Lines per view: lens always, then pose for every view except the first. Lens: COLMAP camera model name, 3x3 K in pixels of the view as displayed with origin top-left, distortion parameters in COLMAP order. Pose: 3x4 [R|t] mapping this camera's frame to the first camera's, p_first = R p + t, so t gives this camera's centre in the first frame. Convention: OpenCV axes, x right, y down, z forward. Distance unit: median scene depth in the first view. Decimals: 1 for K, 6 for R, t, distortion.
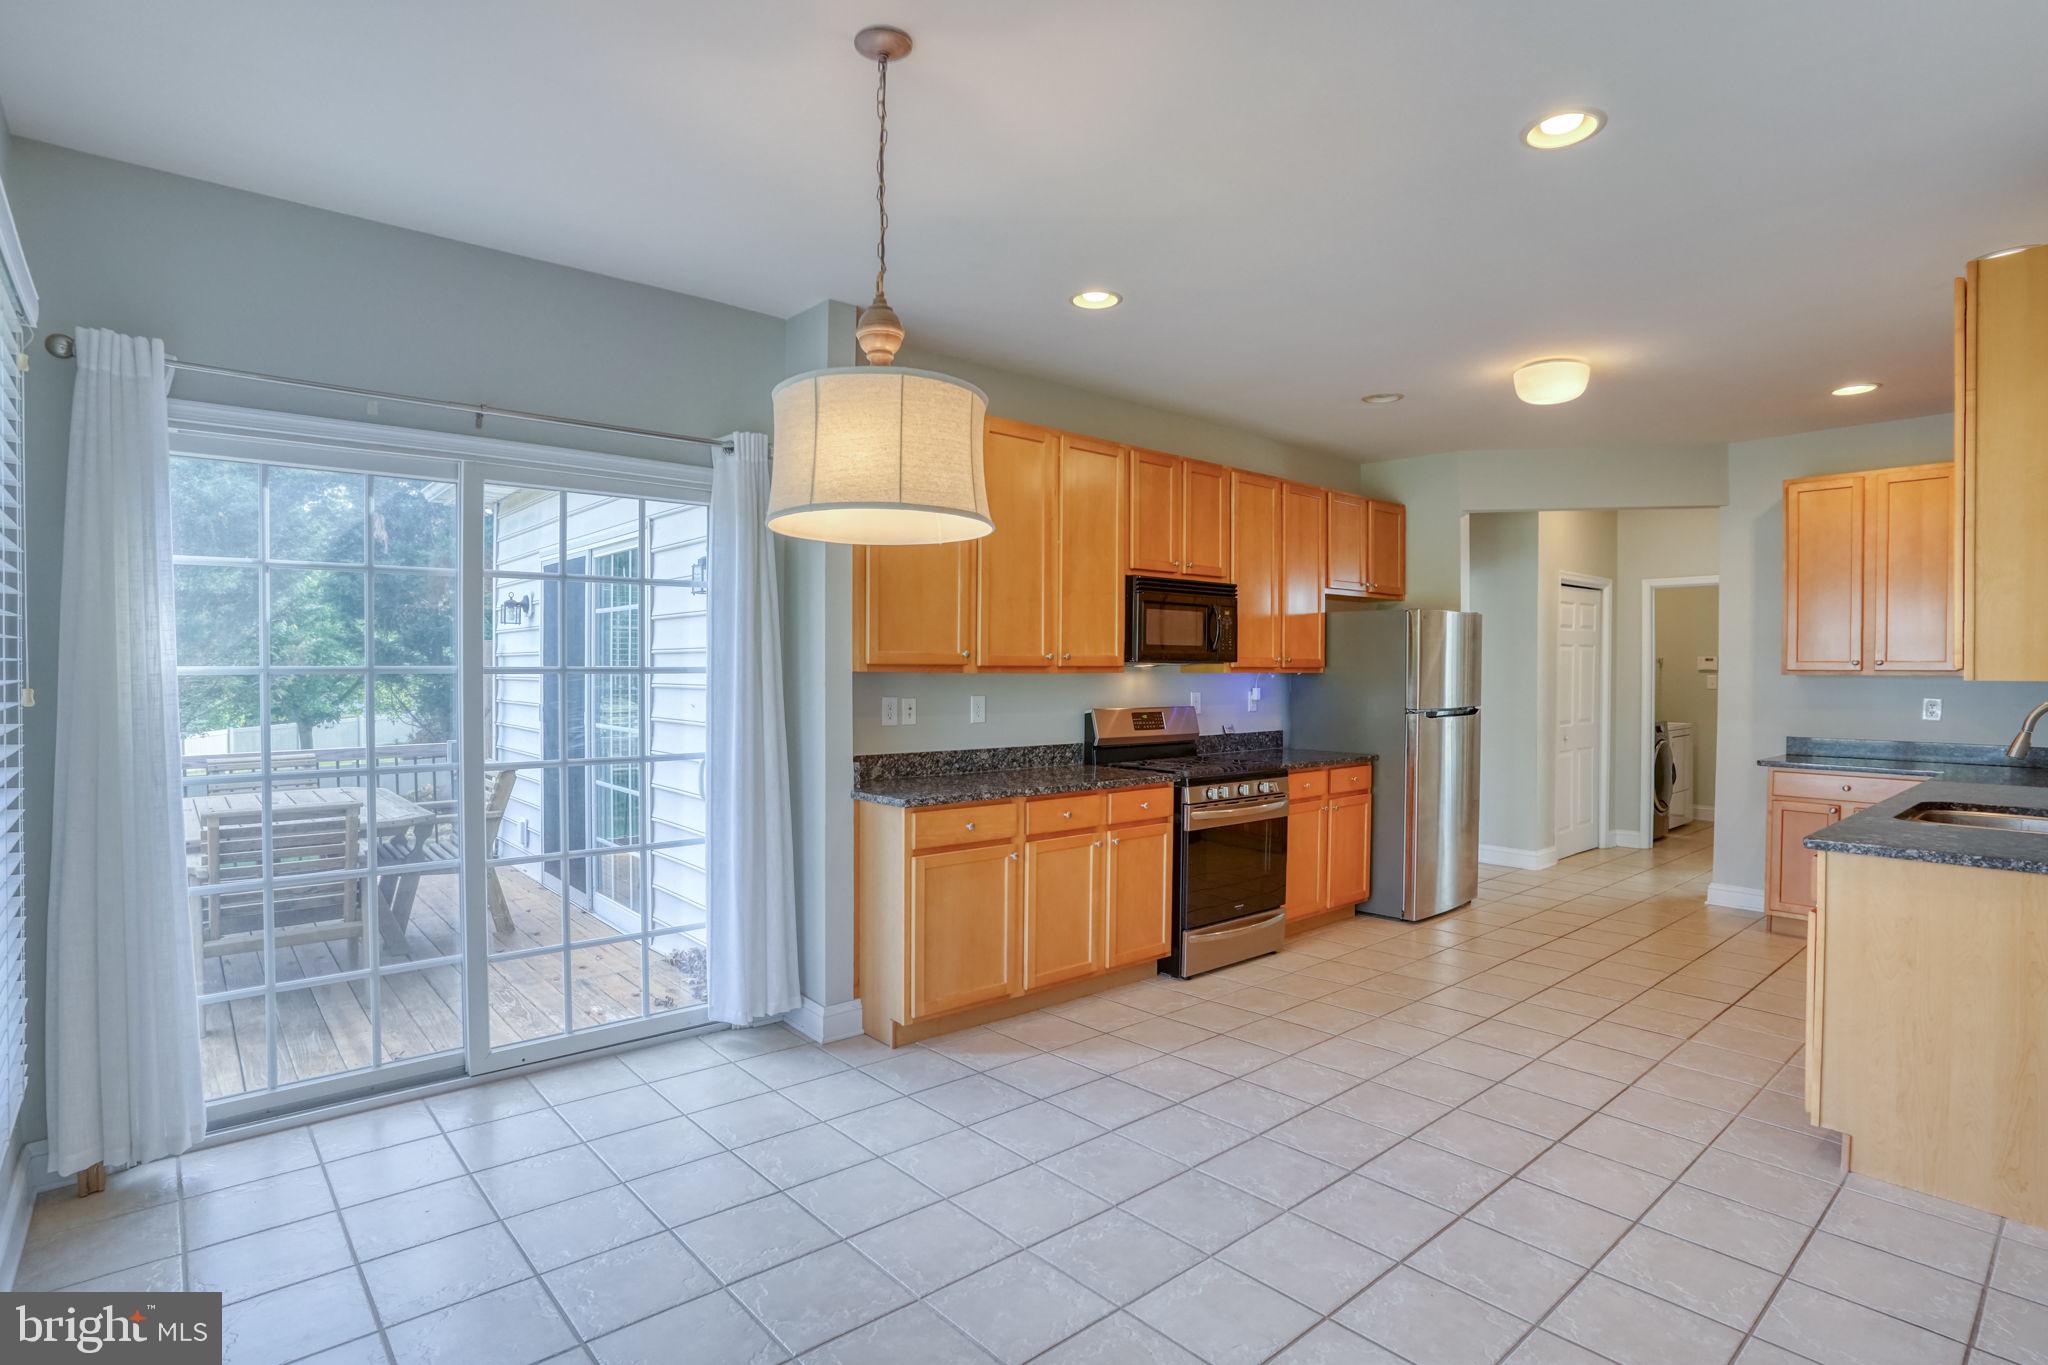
lens RADIAL K [[1017.9, 0, 1014.2], [0, 1017.9, 679.5], [0, 0, 1]] dist [-0.074721, 0.034333]
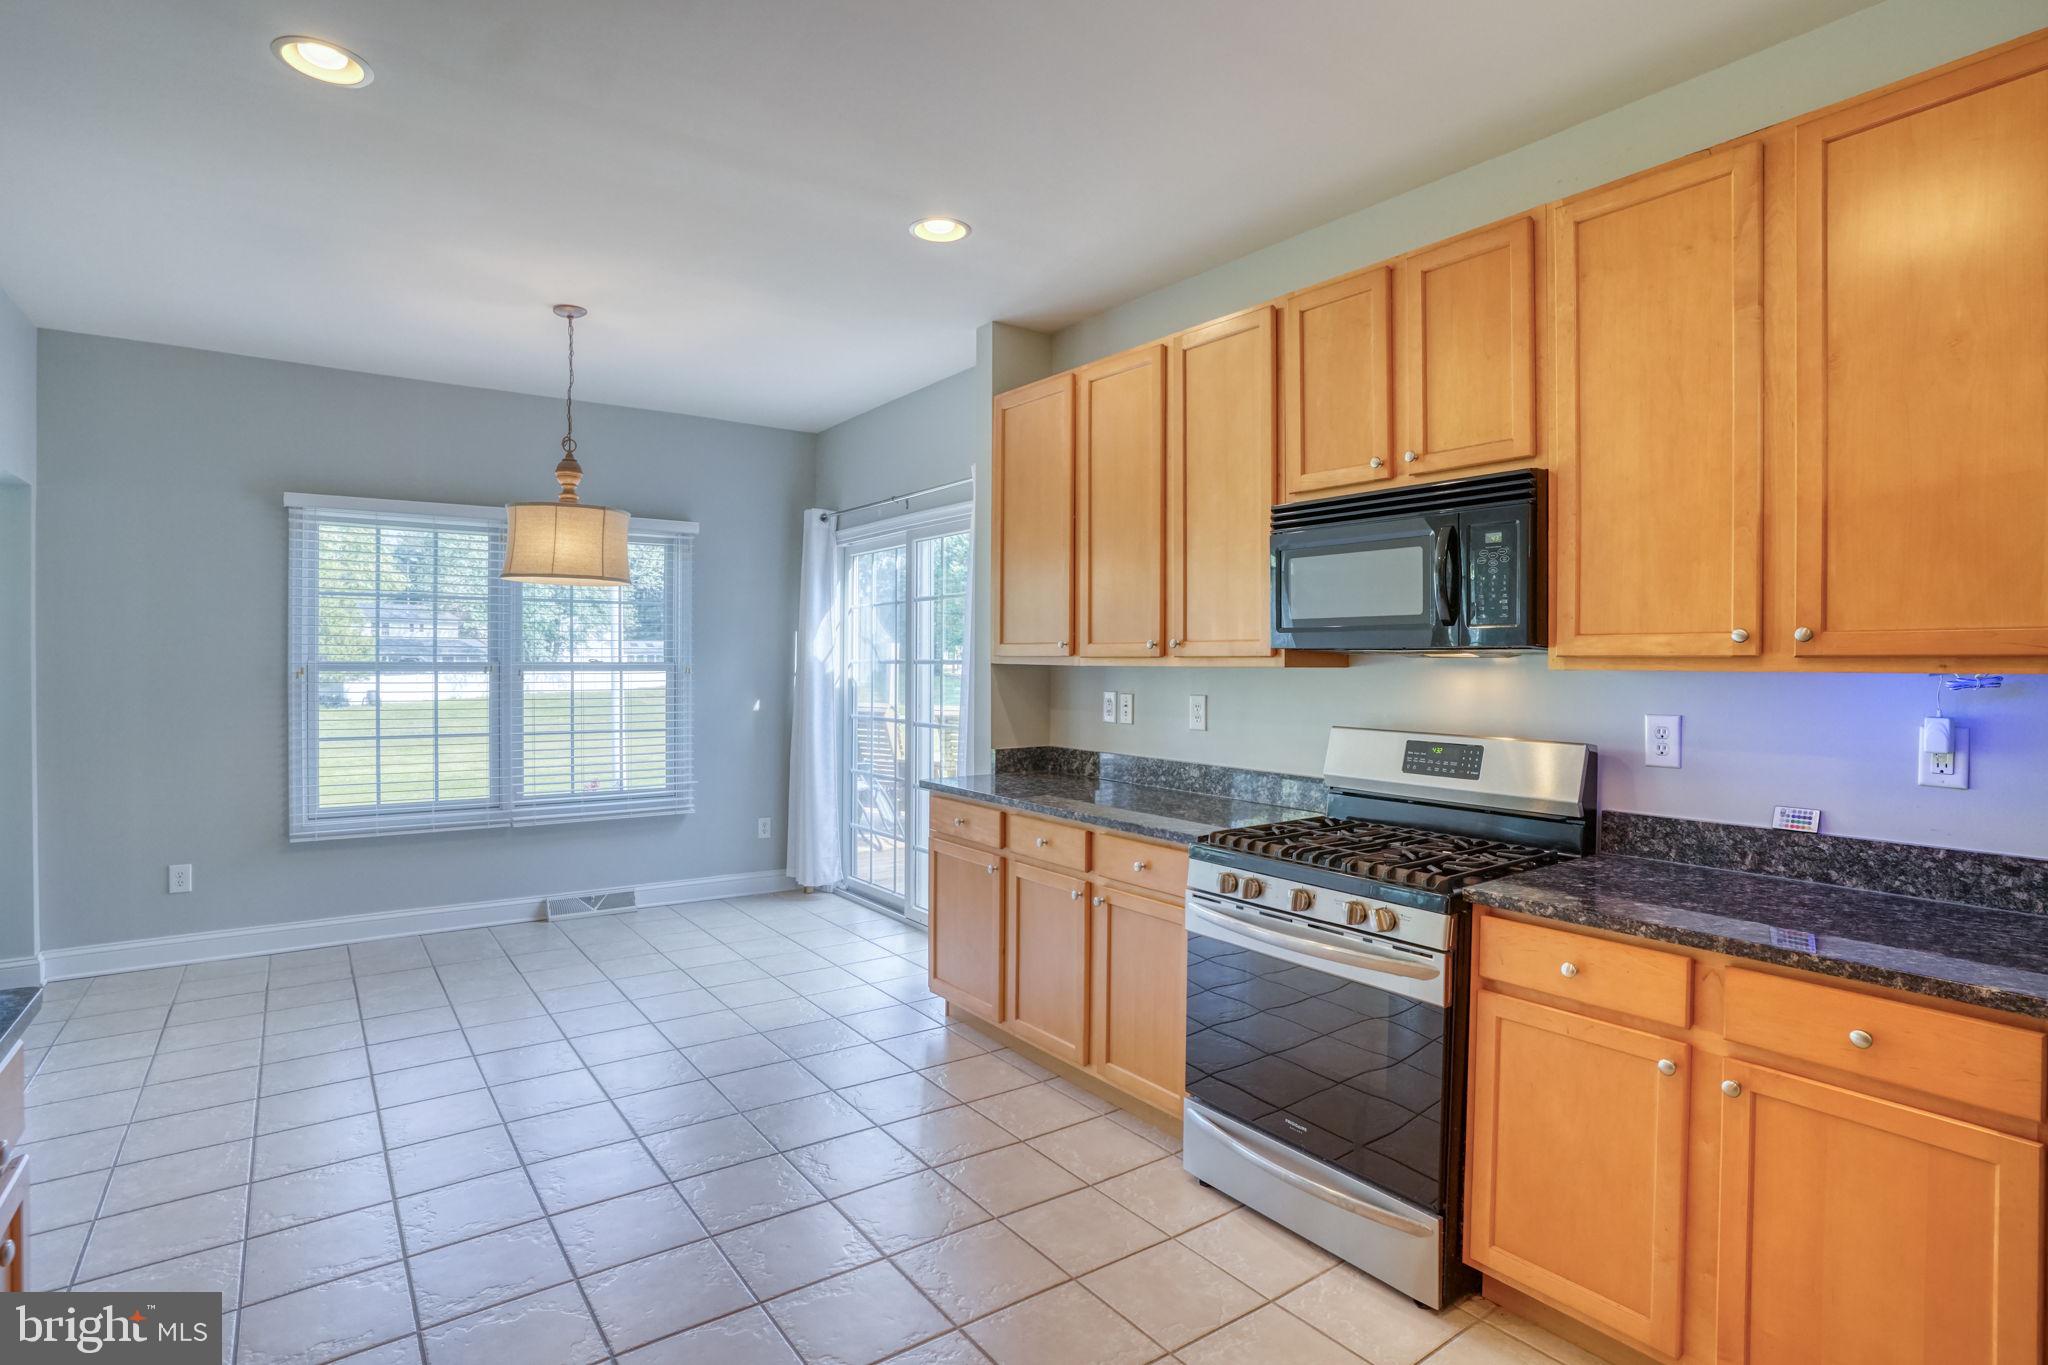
lens RADIAL K [[1017.9, 0, 1014.2], [0, 1017.9, 679.5], [0, 0, 1]] dist [-0.074721, 0.034333]
pose [[-0.084309, 0.013098, -0.996354, 0.807099], [-0.014484, 0.999792, 0.014369, -0.005651], [0.996334, 0.015643, -0.084102, 0.994357]]
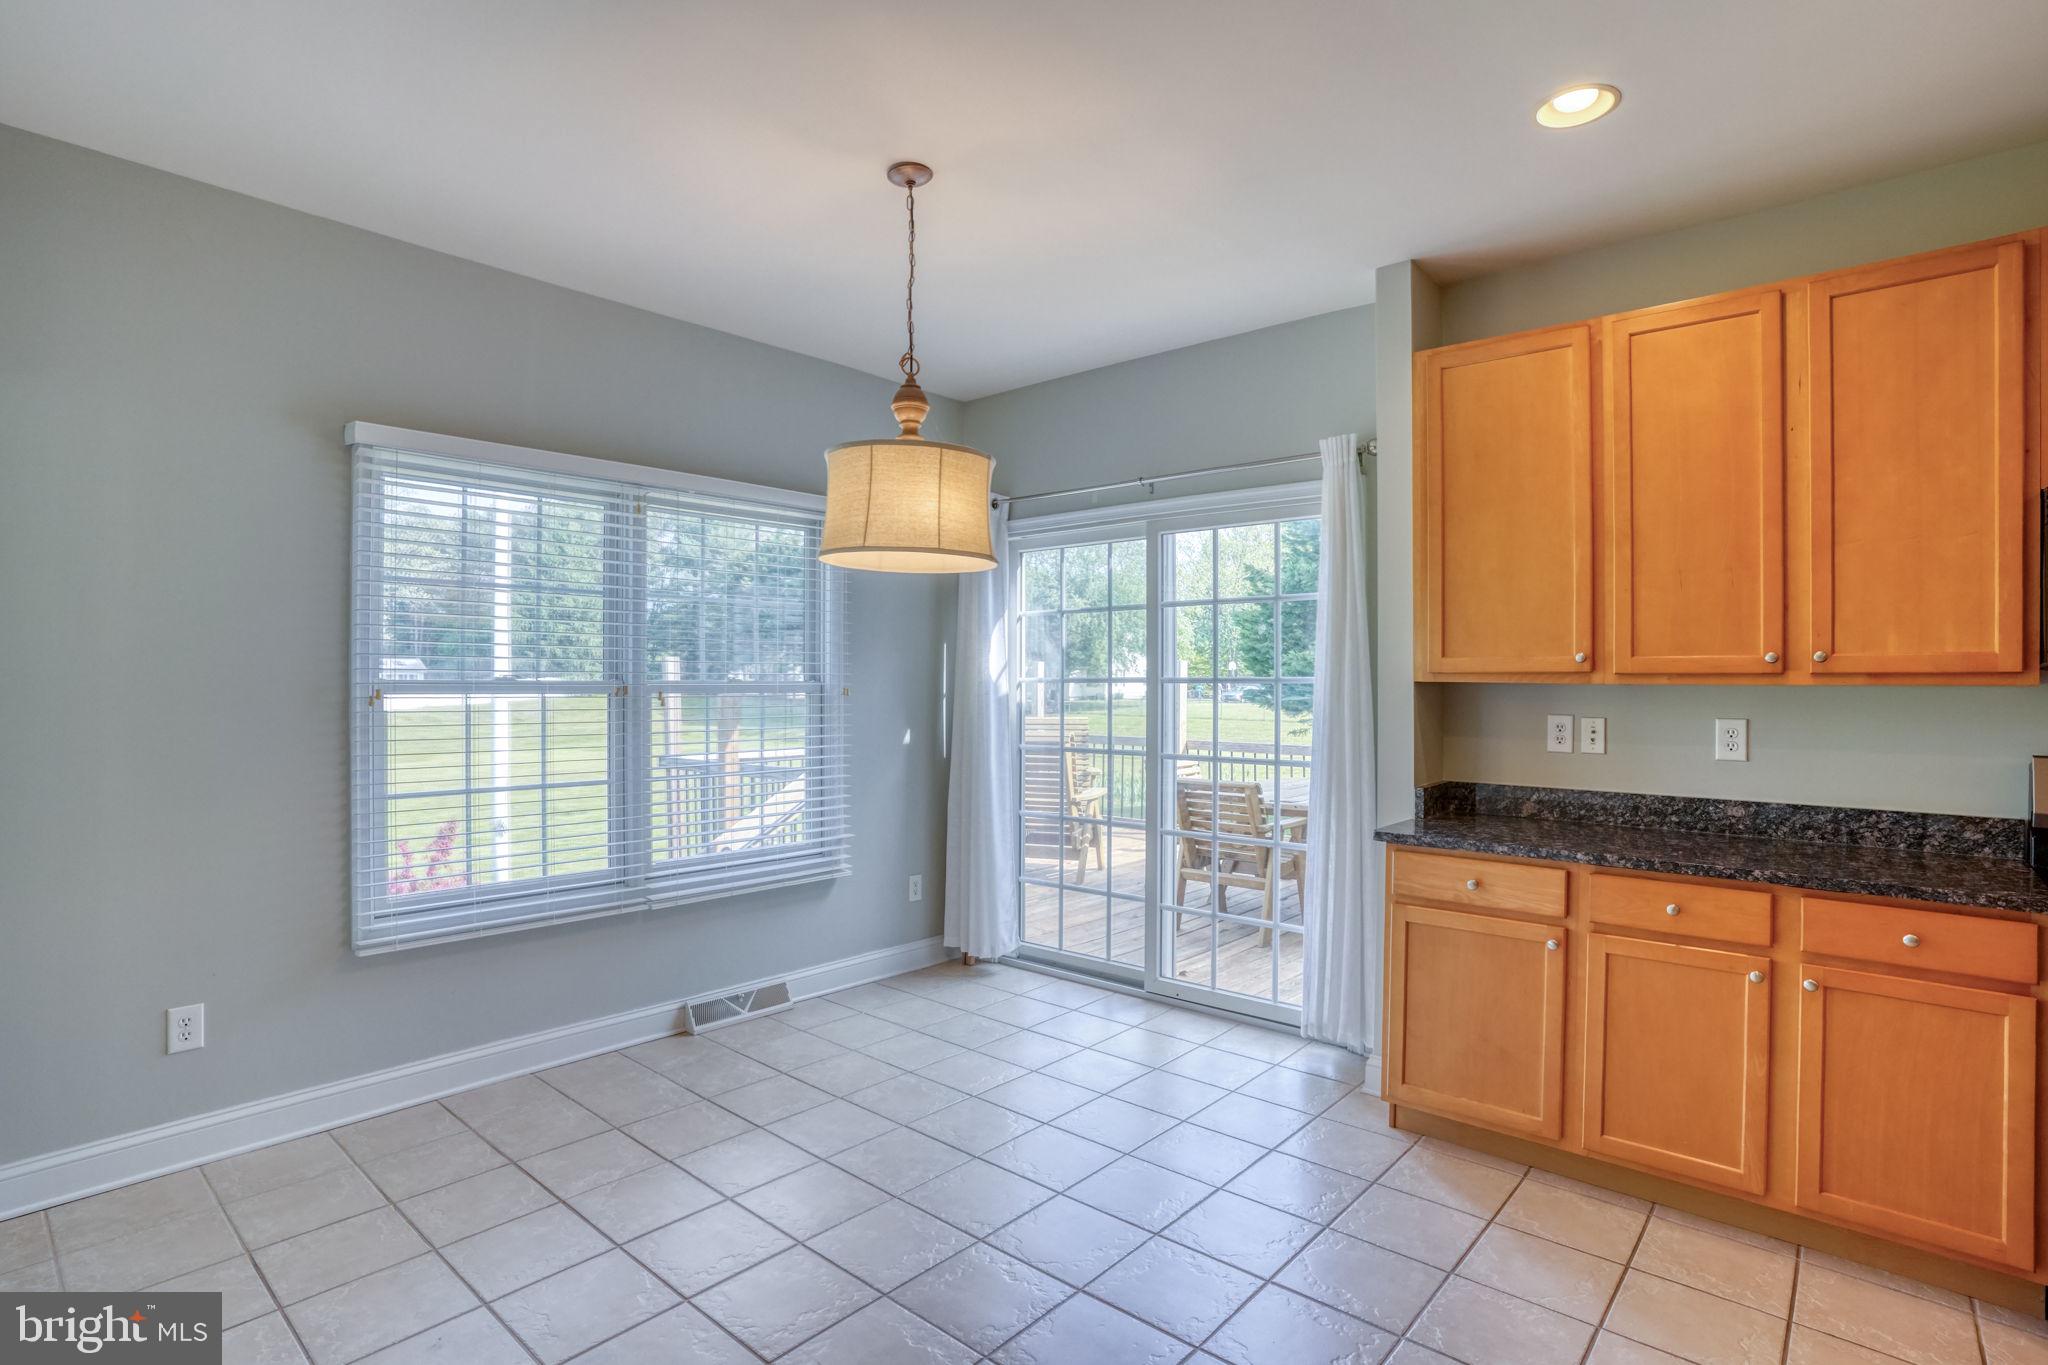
lens RADIAL K [[1017.9, 0, 1014.2], [0, 1017.9, 679.5], [0, 0, 1]] dist [-0.074721, 0.034333]
pose [[0.139870, -0.003833, -0.990162, 0.570650], [-0.012234, 0.999909, -0.005599, -0.000366], [0.990094, 0.012896, 0.139810, 0.486071]]
